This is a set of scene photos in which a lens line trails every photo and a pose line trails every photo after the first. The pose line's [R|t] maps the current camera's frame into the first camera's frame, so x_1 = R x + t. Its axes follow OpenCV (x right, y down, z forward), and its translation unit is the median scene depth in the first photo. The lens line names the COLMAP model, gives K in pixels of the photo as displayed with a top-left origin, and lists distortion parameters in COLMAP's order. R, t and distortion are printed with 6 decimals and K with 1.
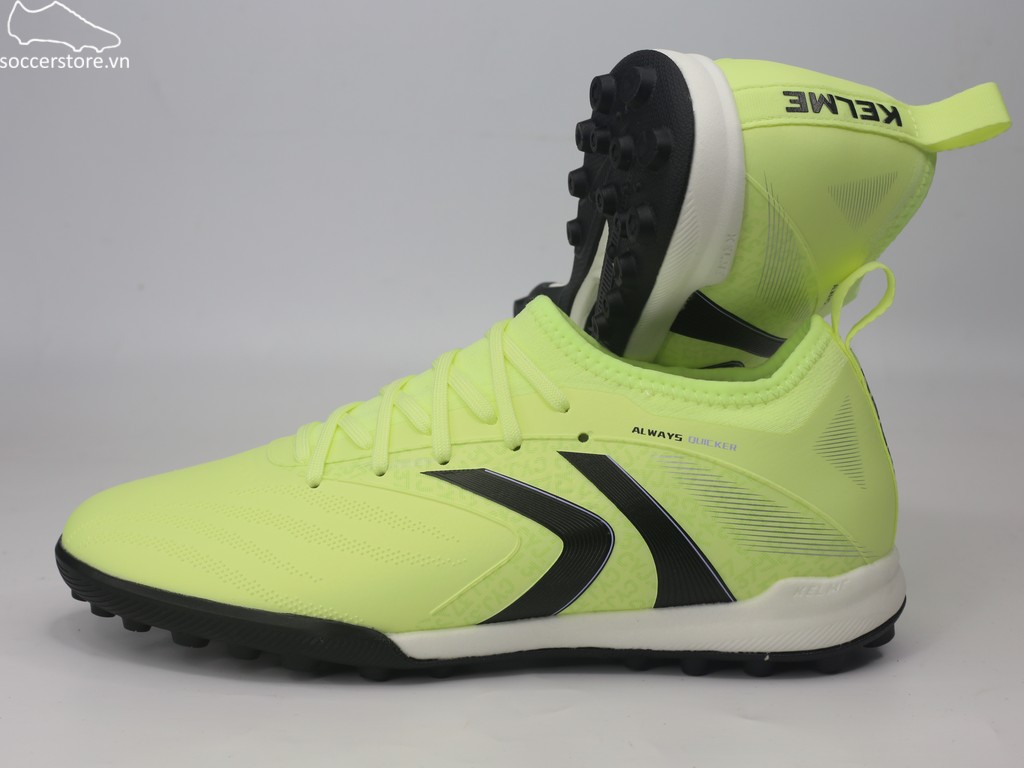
lens RADIAL K [[1813.6, 0, 512.0], [0, 1813.6, 384.0], [0, 0, 1]] dist [-0.165421, -0.048879]
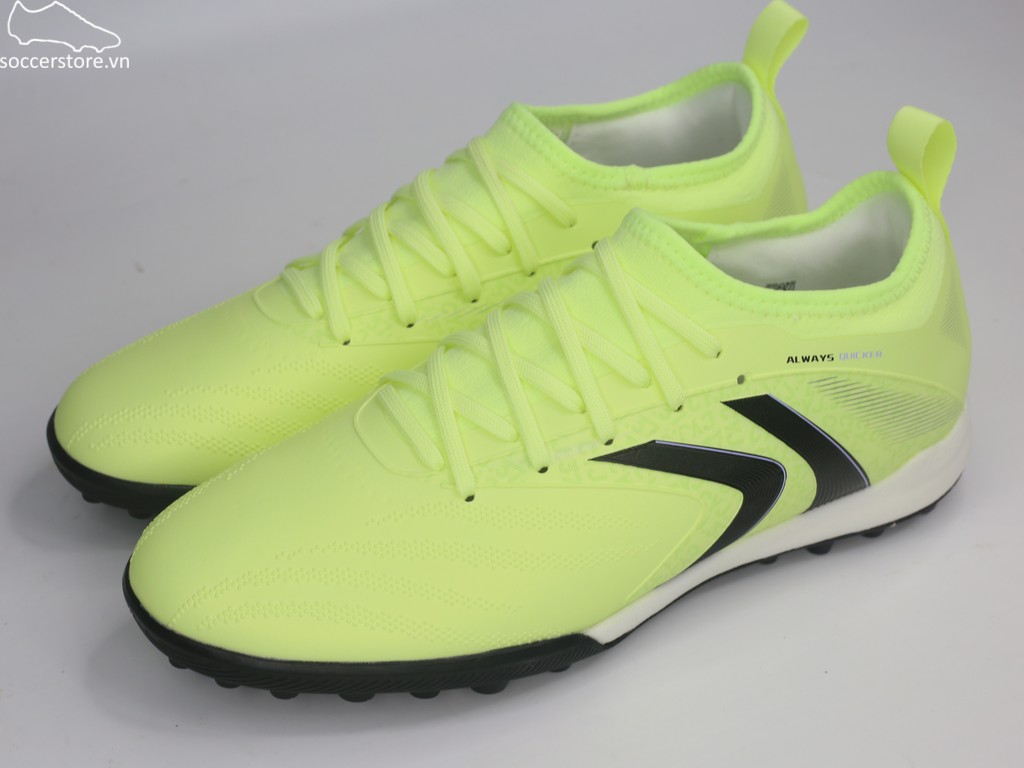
lens RADIAL K [[1813.6, 0, 512.0], [0, 1813.6, 384.0], [0, 0, 1]] dist [-0.165421, -0.048879]
pose [[0.876017, -0.271127, 0.398854, -0.437050], [0.072087, 0.891338, 0.447572, -0.394774], [-0.476862, -0.363329, 0.800371, 0.312250]]
